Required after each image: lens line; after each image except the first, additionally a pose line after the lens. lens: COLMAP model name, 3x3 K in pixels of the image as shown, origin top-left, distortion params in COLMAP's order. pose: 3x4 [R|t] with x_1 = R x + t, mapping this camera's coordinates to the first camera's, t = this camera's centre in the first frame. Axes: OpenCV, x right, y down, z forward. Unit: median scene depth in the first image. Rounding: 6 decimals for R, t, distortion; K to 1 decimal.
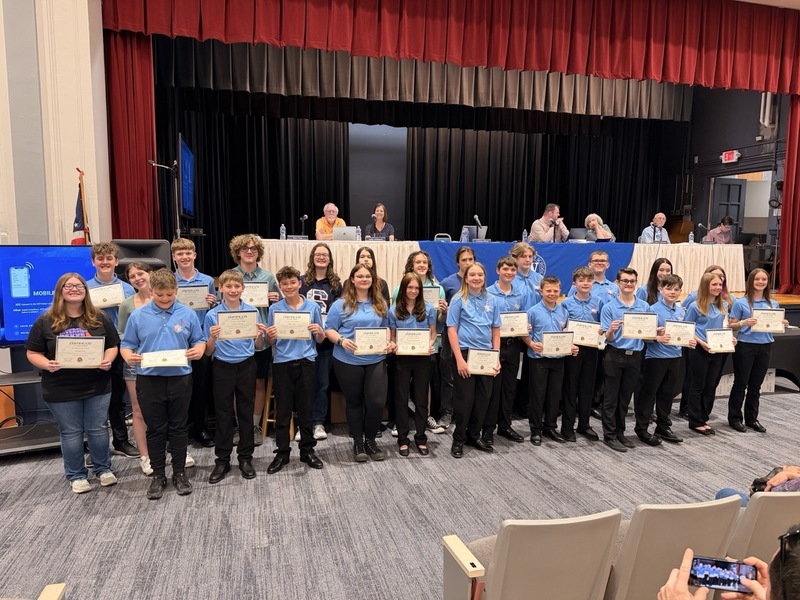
lens RADIAL K [[566.7, 0, 399.2], [0, 566.7, 302.1], [0, 0, 1]] dist [0.025297, -0.031904]
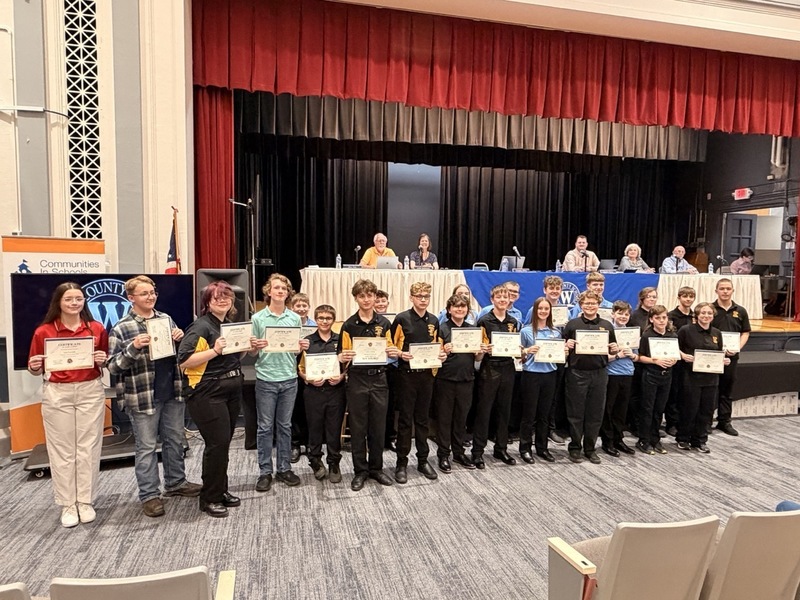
lens RADIAL K [[531.3, 0, 395.7], [0, 531.3, 302.0], [0, 0, 1]] dist [-0.002234, 0.001744]
pose [[0.999452, 0.007617, -0.032203, -0.054794], [-0.008990, 0.999048, -0.042688, -0.002079], [0.031847, 0.042954, 0.998569, -0.022944]]
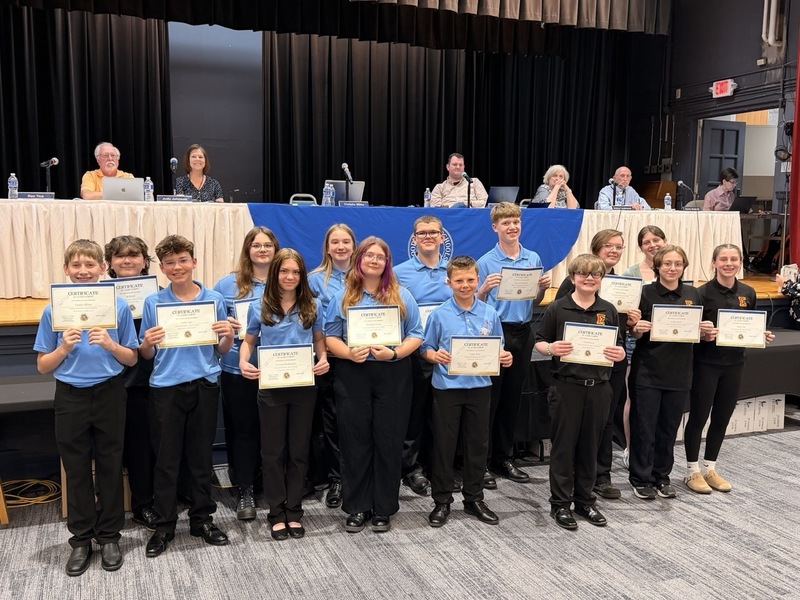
lens RADIAL K [[772.0, 0, 402.4], [0, 772.0, 303.7], [0, 0, 1]] dist [0.020348, 0.000000]
pose [[0.992254, -0.013786, 0.123456, 0.086284], [0.013040, 0.999892, 0.006850, -0.001324], [-0.123537, -0.005187, 0.992326, 0.125712]]
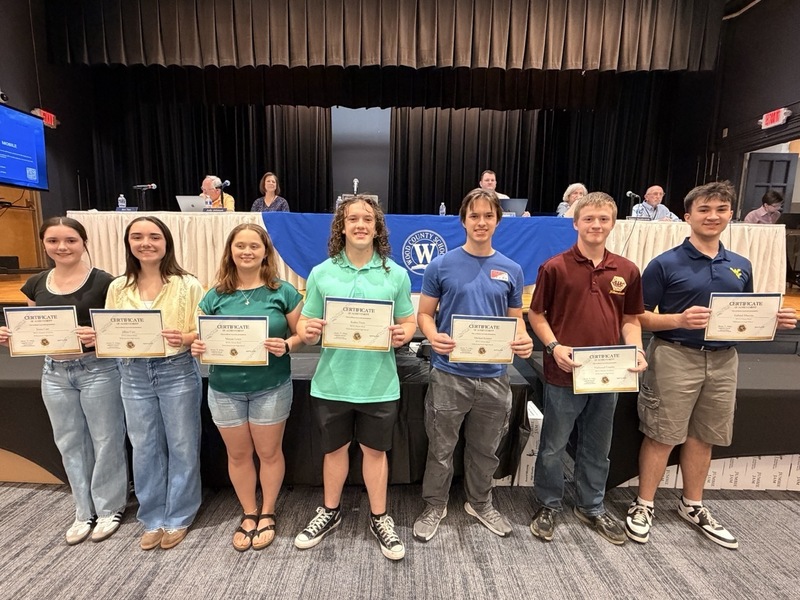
lens RADIAL K [[385.2, 0, 400.4], [0, 385.2, 299.8], [0, 0, 1]] dist [-0.004753, 0.002752]
pose [[0.968756, 0.039750, -0.244810, 0.300755], [-0.034150, 0.999050, 0.027079, -0.010335], [0.245653, -0.017873, 0.969193, 0.484073]]
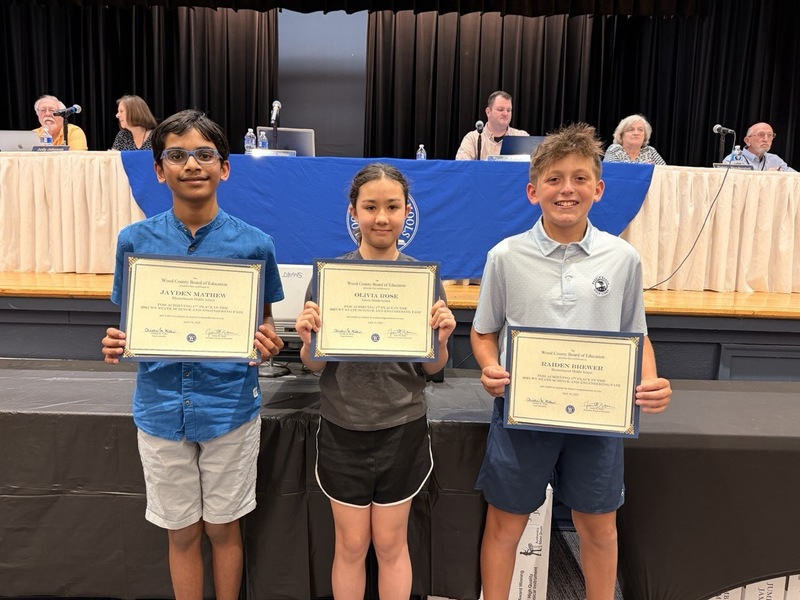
lens RADIAL K [[566.7, 0, 402.3], [0, 566.7, 299.2], [0, 0, 1]] dist [0.025297, -0.031904]
pose [[0.965895, 0.039816, -0.255854, 0.336972], [-0.043175, 0.999039, -0.007522, 0.006669], [0.255309, 0.018312, 0.966686, 0.535699]]
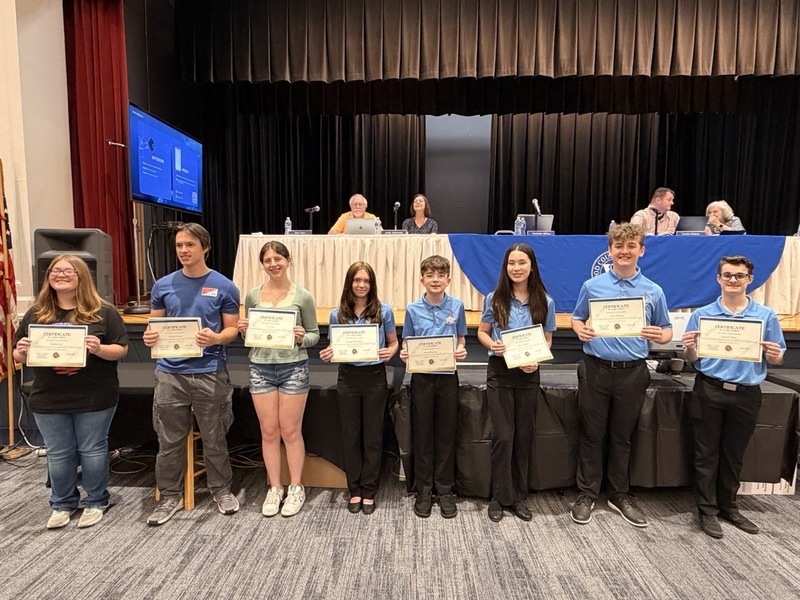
lens RADIAL K [[487.7, 0, 396.4], [0, 487.7, 300.4], [0, 0, 1]] dist [-0.003627, -0.000293]
pose [[0.957975, 0.018662, -0.286244, 0.137668], [-0.027742, 0.999231, -0.027700, 0.000073], [0.285507, 0.034477, 0.957756, 0.319400]]
